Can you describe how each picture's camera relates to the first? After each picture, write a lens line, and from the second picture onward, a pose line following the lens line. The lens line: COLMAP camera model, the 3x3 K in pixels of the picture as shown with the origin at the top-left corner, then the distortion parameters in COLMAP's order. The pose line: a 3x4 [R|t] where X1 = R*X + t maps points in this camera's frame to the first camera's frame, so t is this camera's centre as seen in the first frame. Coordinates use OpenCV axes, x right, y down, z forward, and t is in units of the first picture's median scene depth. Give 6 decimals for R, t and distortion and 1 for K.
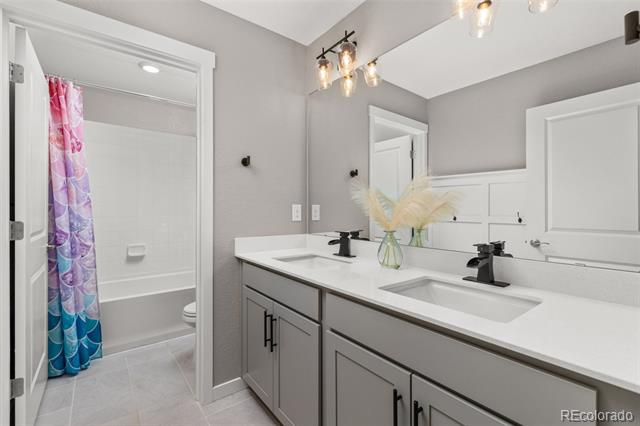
lens RADIAL K [[290.1, 0, 321.2], [0, 290.1, 212.8], [0, 0, 1]] dist [0.003062, 0.000410]
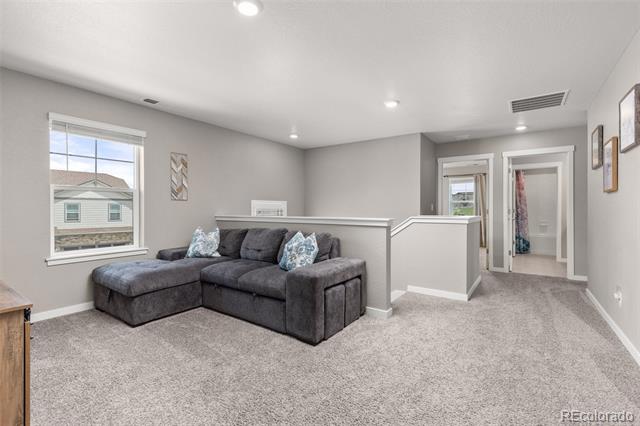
lens RADIAL K [[290.1, 0, 318.8], [0, 290.1, 209.0], [0, 0, 1]] dist [0.003062, 0.000410]
pose [[0.286111, 0.001665, -0.958195, 1.808839], [0.001722, 0.999996, 0.002252, -0.000750], [0.958195, -0.002295, 0.286107, -2.355370]]
